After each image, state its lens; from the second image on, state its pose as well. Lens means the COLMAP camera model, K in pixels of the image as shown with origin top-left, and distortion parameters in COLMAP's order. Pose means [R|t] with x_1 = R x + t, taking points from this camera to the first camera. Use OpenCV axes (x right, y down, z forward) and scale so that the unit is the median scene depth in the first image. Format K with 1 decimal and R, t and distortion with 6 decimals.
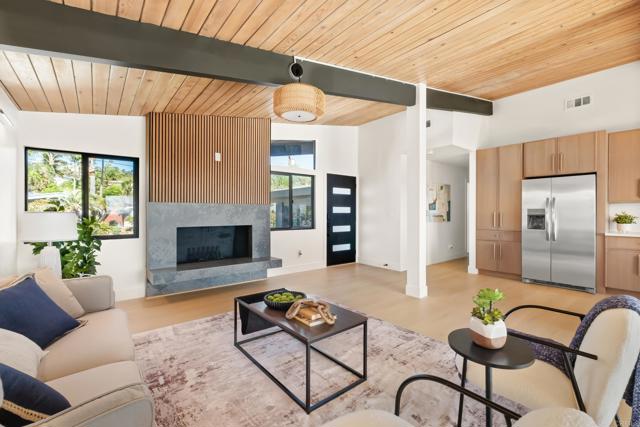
lens RADIAL K [[278.0, 0, 320.0], [0, 278.0, 213.5], [0, 0, 1]] dist [-0.004967, 0.000353]
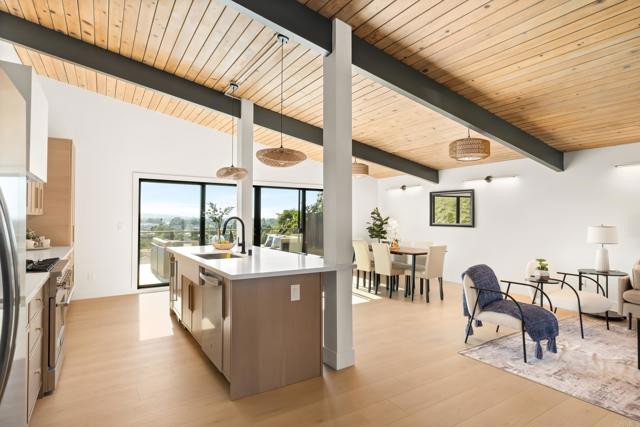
lens RADIAL K [[346.8, 0, 320.0], [0, 346.8, 213.5], [0, 0, 1]] dist [0.000949, 0.000399]
pose [[-0.993782, -0.002946, 0.111306, 0.598098], [-0.004429, 0.999905, -0.013081, -0.026742], [-0.111257, -0.013493, -0.993700, 1.151736]]
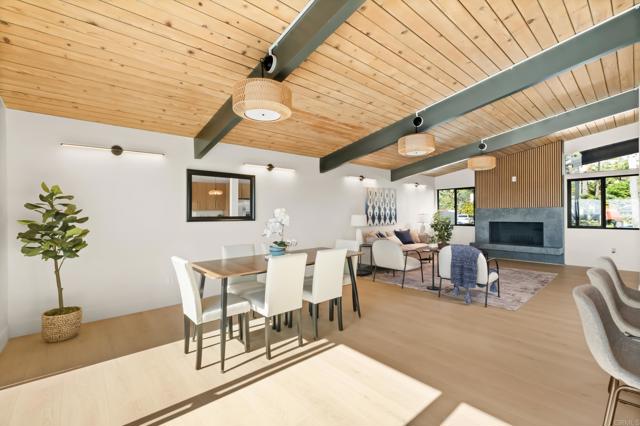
lens RADIAL K [[278.0, 0, 320.0], [0, 278.0, 213.0], [0, 0, 1]] dist [-0.004967, 0.000353]
pose [[0.035738, -0.001705, -0.999360, 1.125623], [0.008541, 0.999963, -0.001400, -0.012921], [0.999325, -0.008485, 0.035752, -0.174546]]
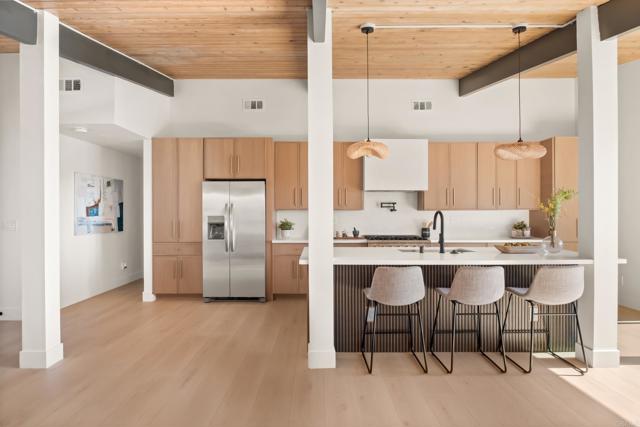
lens RADIAL K [[349.2, 0, 320.0], [0, 349.2, 213.5], [0, 0, 1]] dist [-0.011869, 0.000892]
pose [[0.629347, -0.005641, 0.777104, 0.134235], [0.004471, 0.999983, 0.003638, -0.026974], [-0.777111, 0.001185, 0.629362, 0.056683]]
